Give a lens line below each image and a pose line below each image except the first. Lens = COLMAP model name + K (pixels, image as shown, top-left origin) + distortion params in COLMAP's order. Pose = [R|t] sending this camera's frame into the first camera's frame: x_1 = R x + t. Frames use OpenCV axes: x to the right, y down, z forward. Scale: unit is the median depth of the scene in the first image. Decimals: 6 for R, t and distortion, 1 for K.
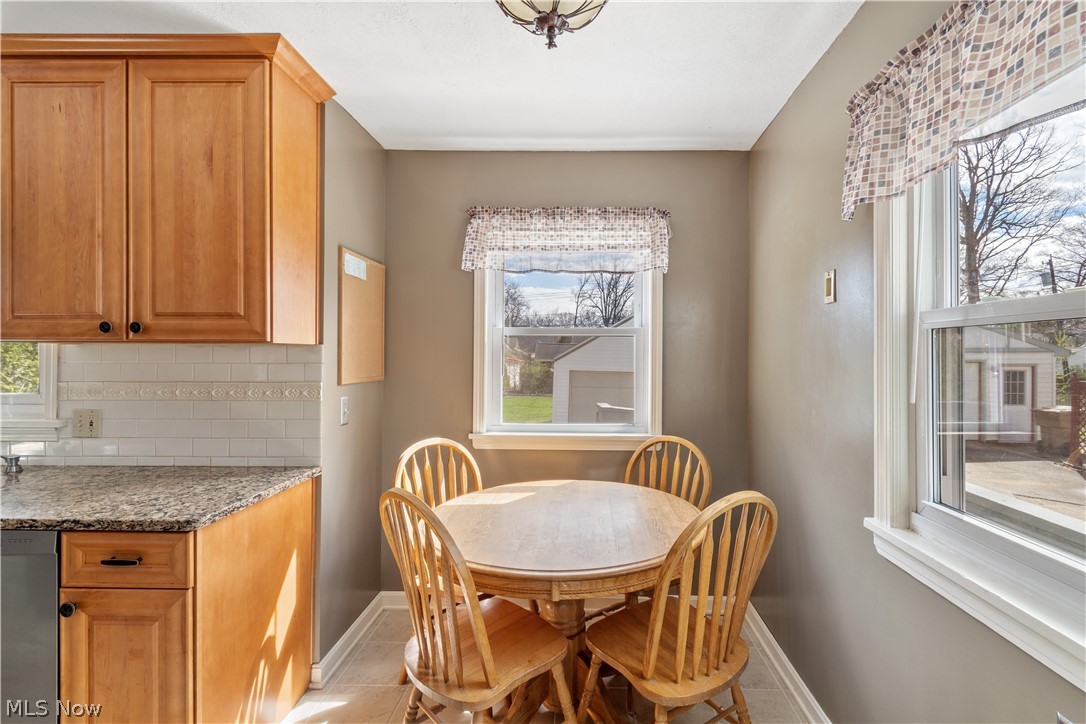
lens RADIAL K [[487.3, 0, 584.0], [0, 487.3, 356.9], [0, 0, 1]] dist [0.002253, -0.001450]
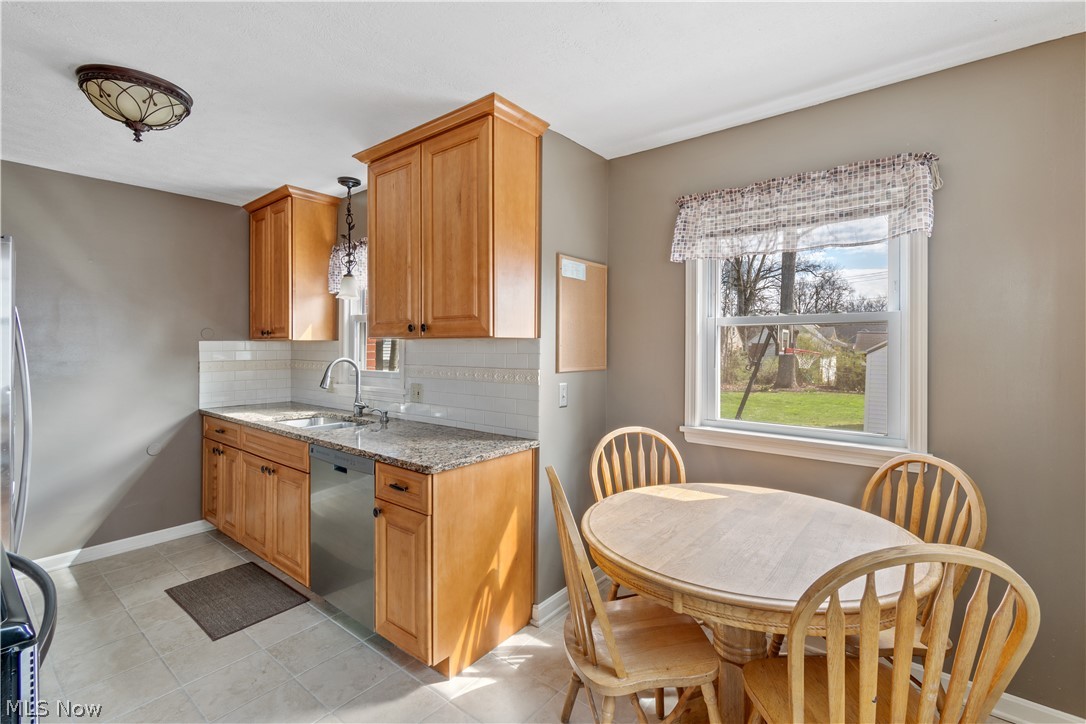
lens RADIAL K [[487.3, 0, 560.5], [0, 487.3, 345.8], [0, 0, 1]] dist [0.002253, -0.001450]
pose [[0.794668, -0.001315, -0.607043, 0.268287], [-0.001277, 0.999992, -0.003838, -0.002466], [0.607043, 0.003825, 0.794660, 0.099816]]
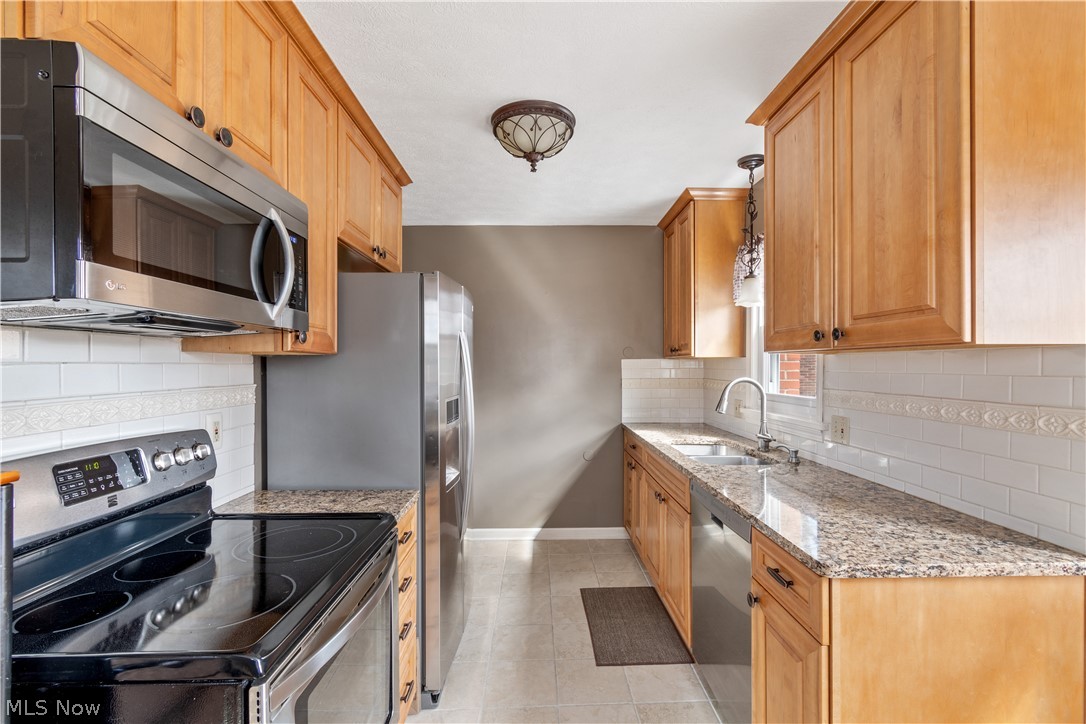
lens RADIAL K [[487.3, 0, 544.7], [0, 487.3, 366.2], [0, 0, 1]] dist [0.002253, -0.001450]
pose [[0.017929, 0.000341, -0.999839, 0.008855], [-0.002968, 0.999996, 0.000288, 0.002544], [0.999835, 0.002963, 0.017930, 0.411291]]
